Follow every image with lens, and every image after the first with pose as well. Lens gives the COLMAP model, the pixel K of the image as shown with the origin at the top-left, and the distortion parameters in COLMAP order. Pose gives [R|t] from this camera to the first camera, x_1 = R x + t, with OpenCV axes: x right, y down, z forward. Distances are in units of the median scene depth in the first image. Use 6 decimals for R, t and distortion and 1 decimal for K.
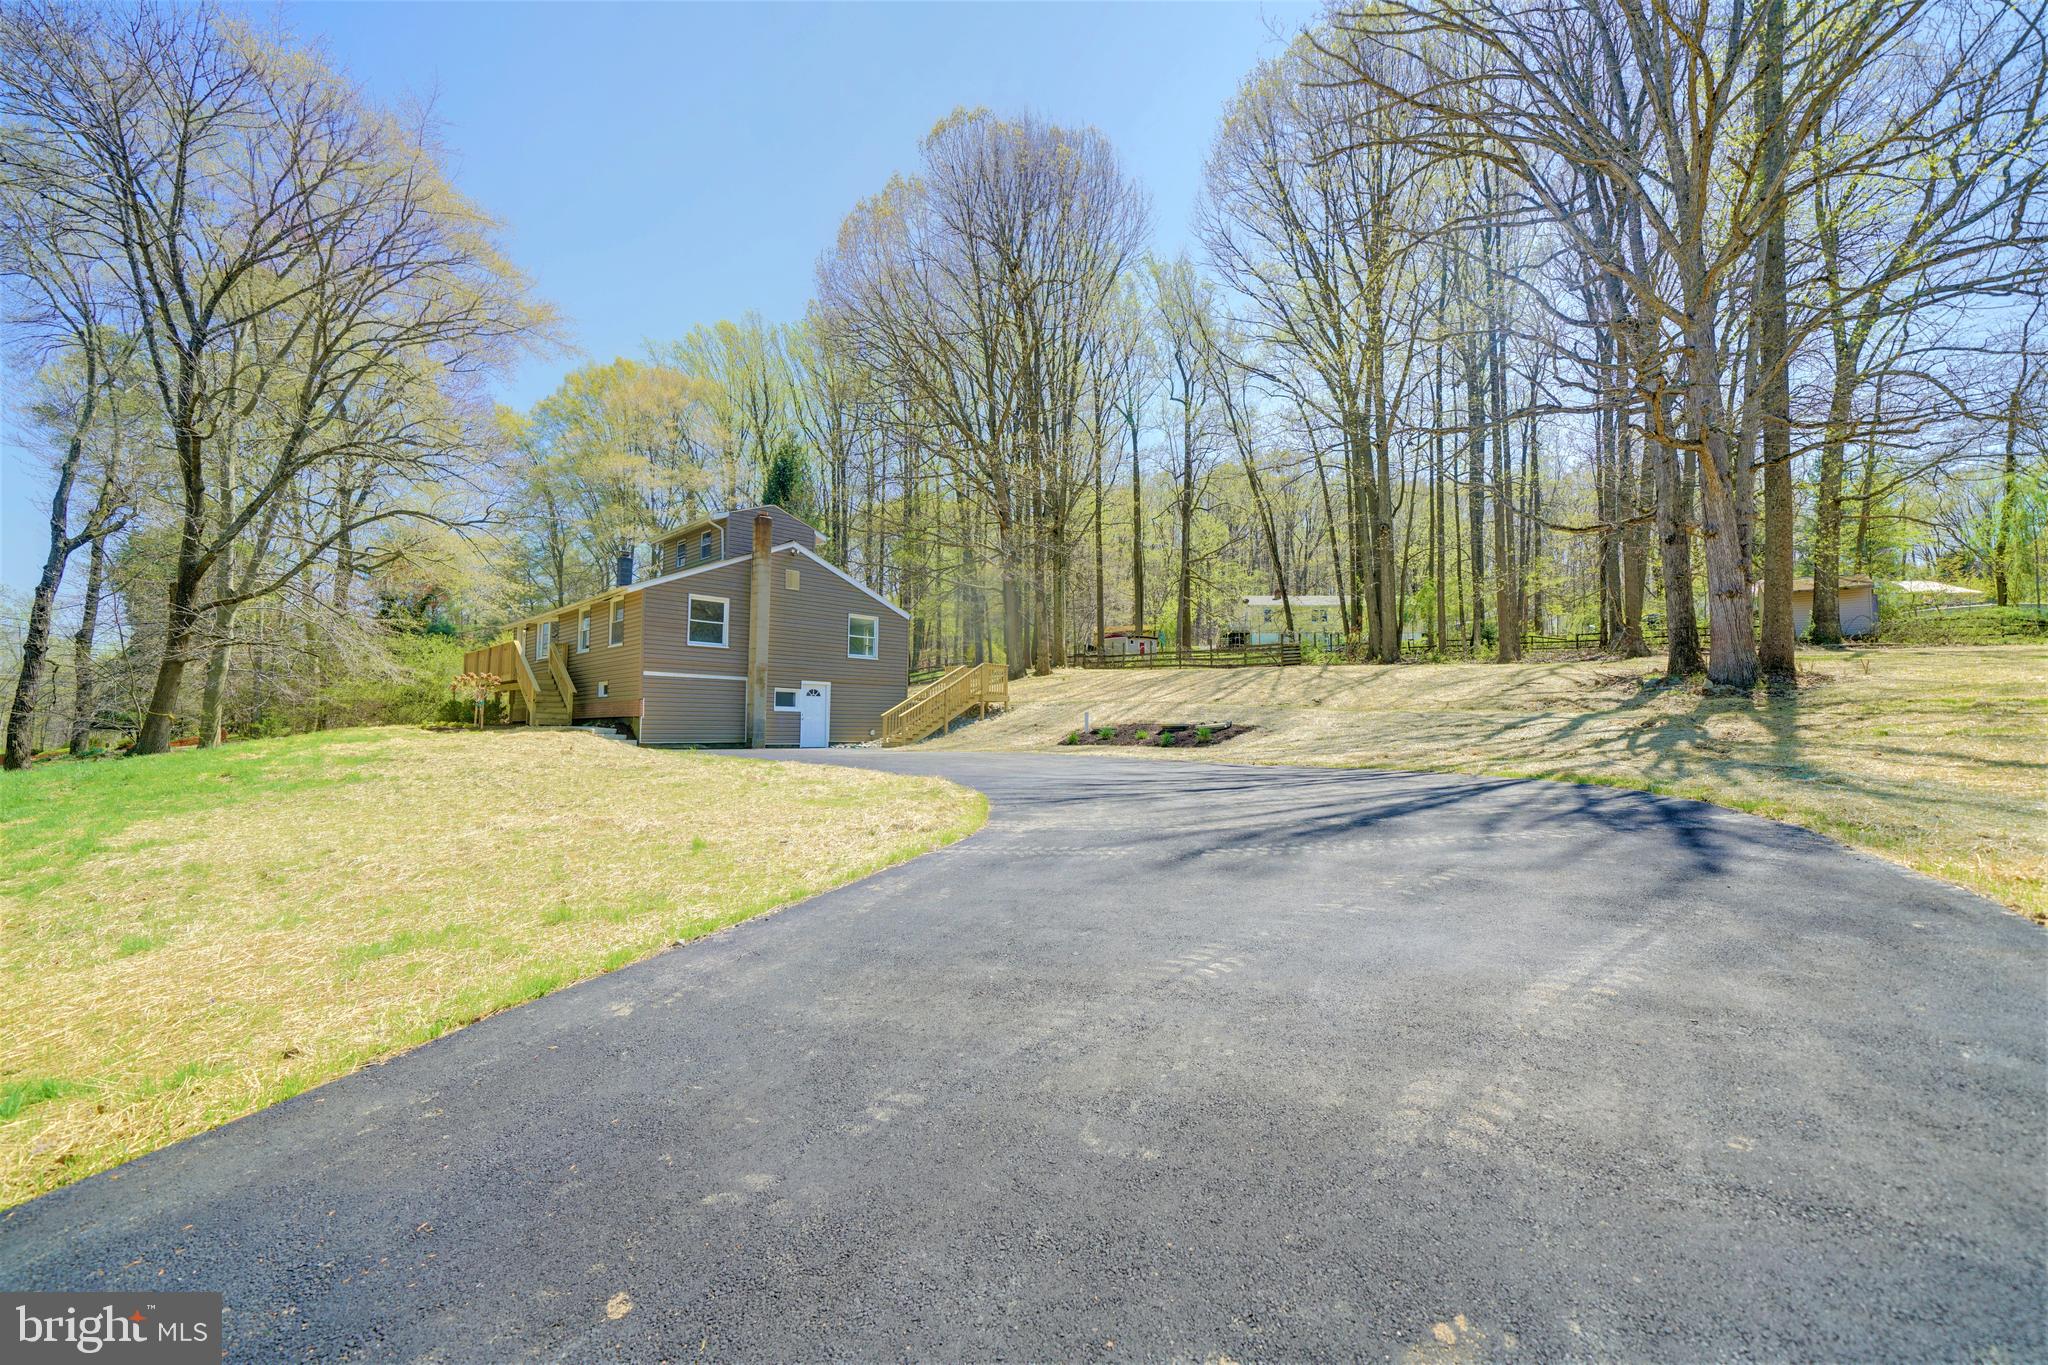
lens RADIAL K [[844.1, 0, 1024.0], [0, 844.1, 682.5], [0, 0, 1]] dist [-0.000369, 0.000041]
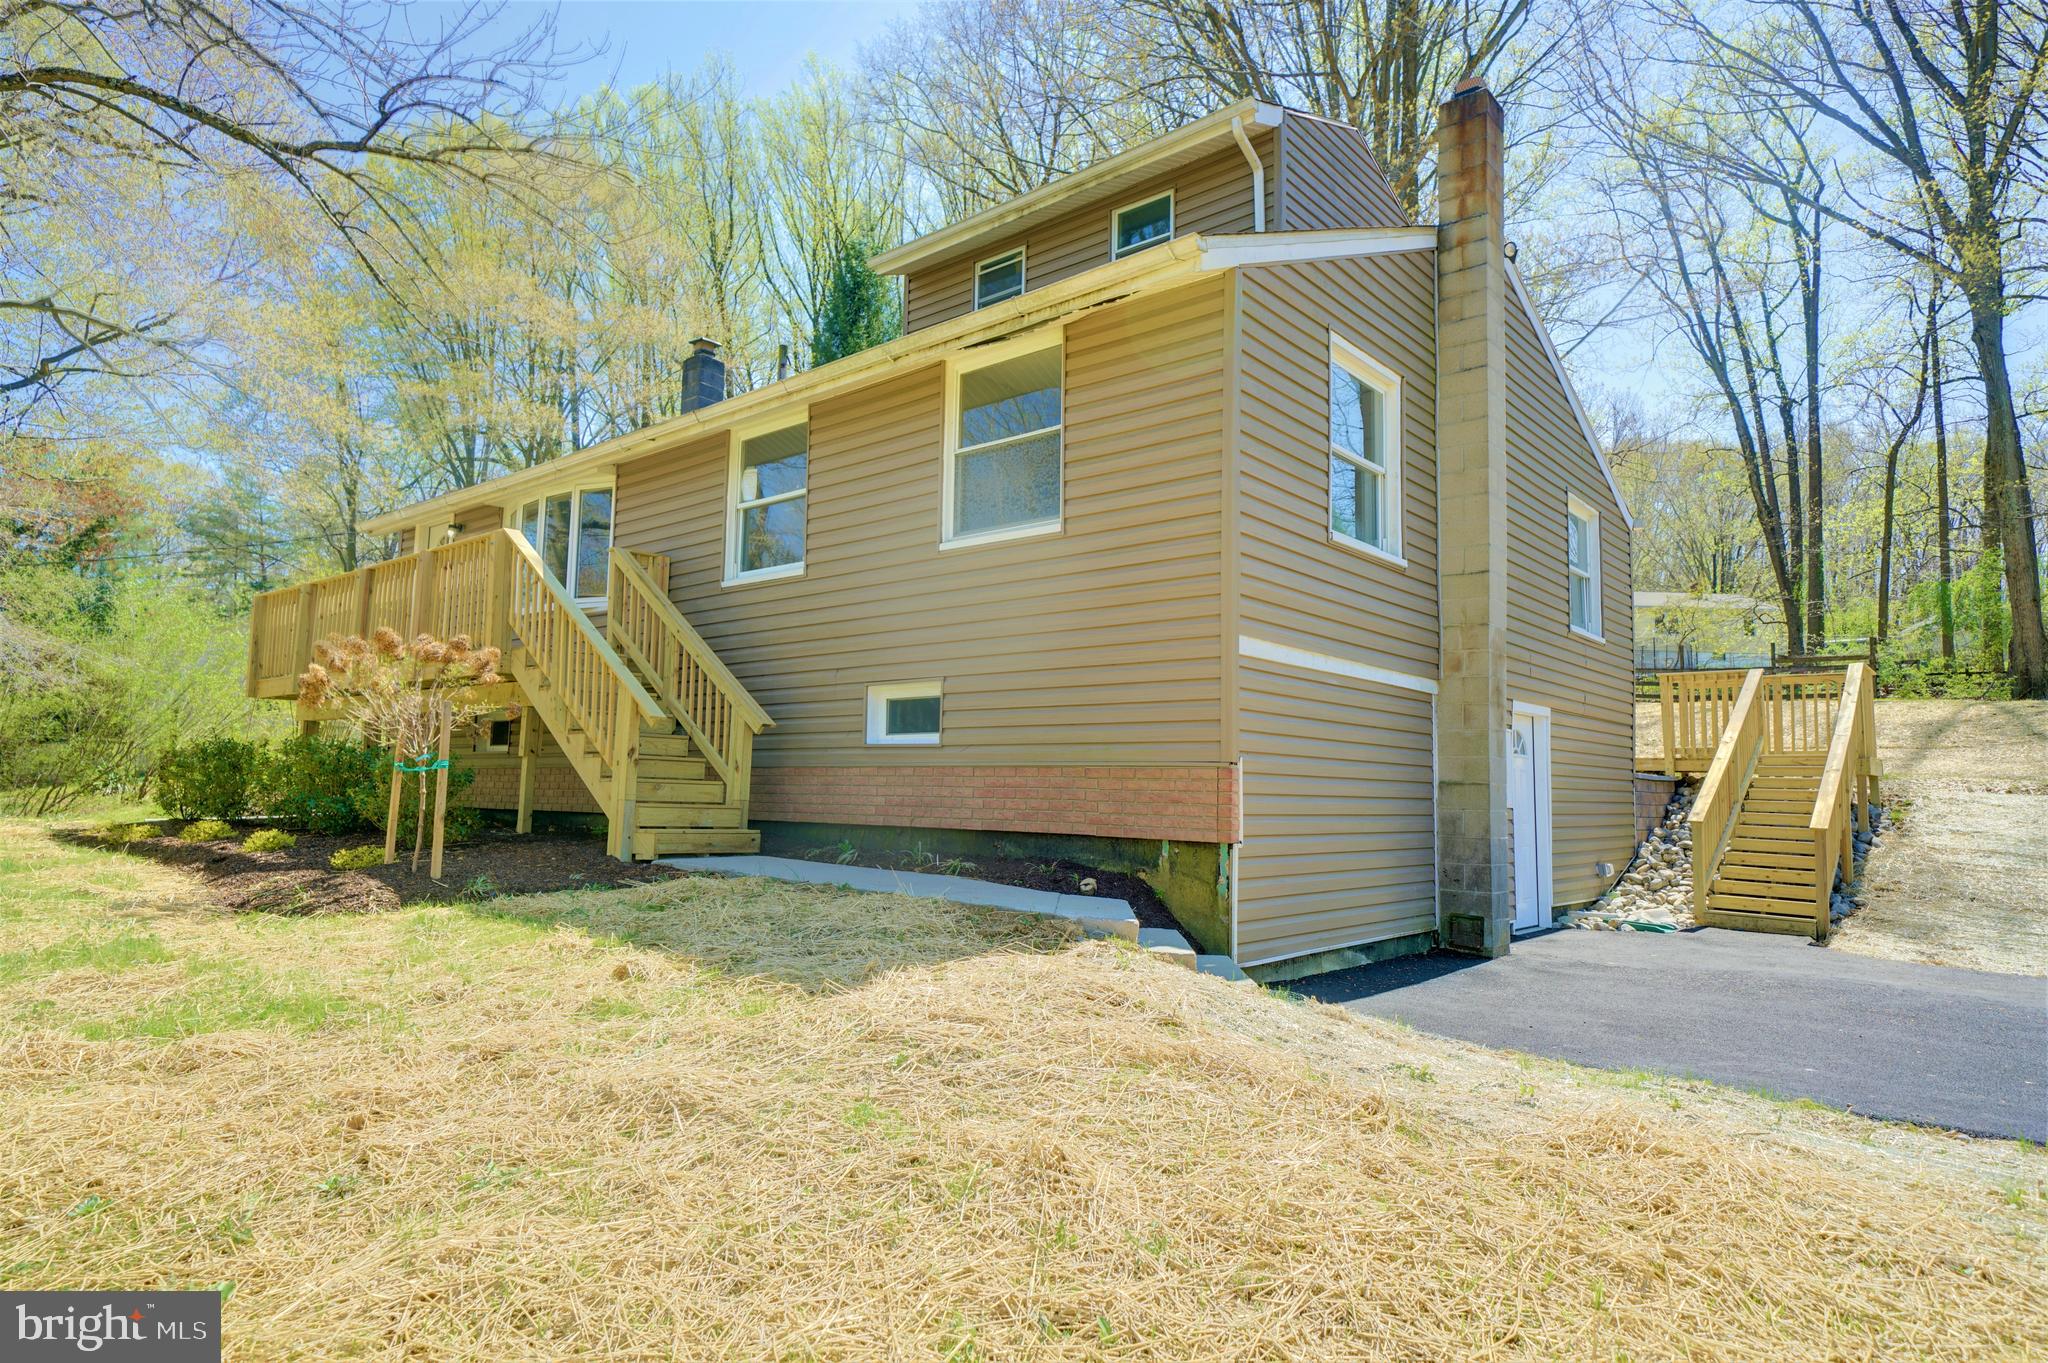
lens RADIAL K [[1145.2, 0, 1024.0], [0, 1145.2, 681.5], [0, 0, 1]] dist [0.004534, -0.000299]
pose [[0.996581, 0.024564, 0.078885, -0.486638], [-0.021427, 0.998955, -0.040376, 0.010789], [-0.079794, 0.038547, 0.996066, 0.652636]]
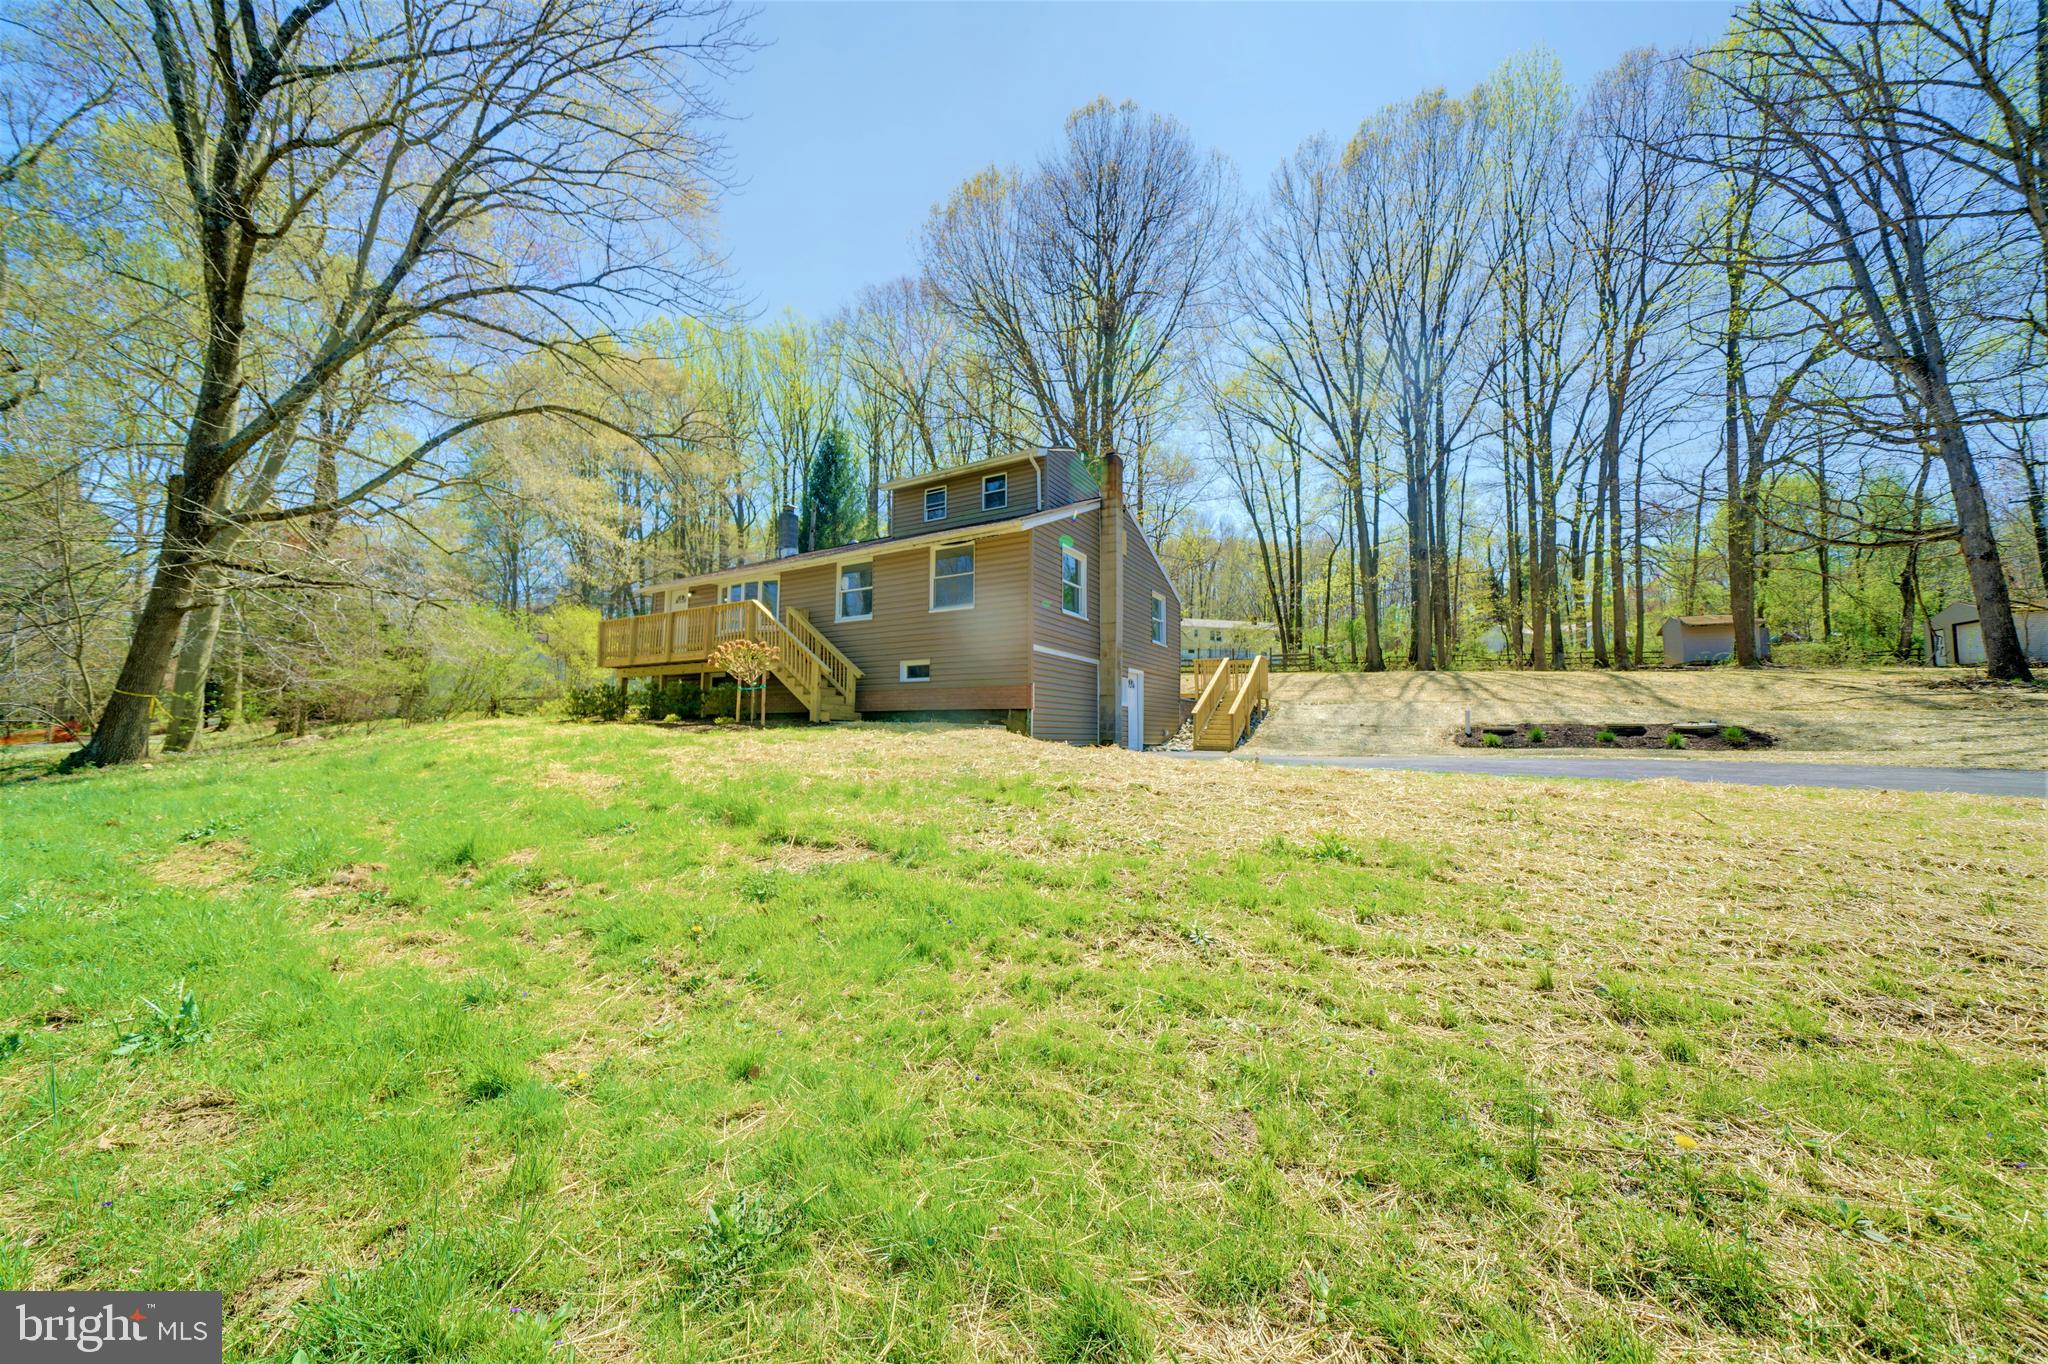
lens RADIAL K [[708.5, 0, 1024.0], [0, 708.5, 682.0], [0, 0, 1]] dist [0.000089, -0.000006]
pose [[0.965172, 0.021673, 0.260717, -0.561793], [-0.015742, 0.999568, -0.024815, 0.030051], [-0.261143, 0.019847, 0.965096, 0.398920]]
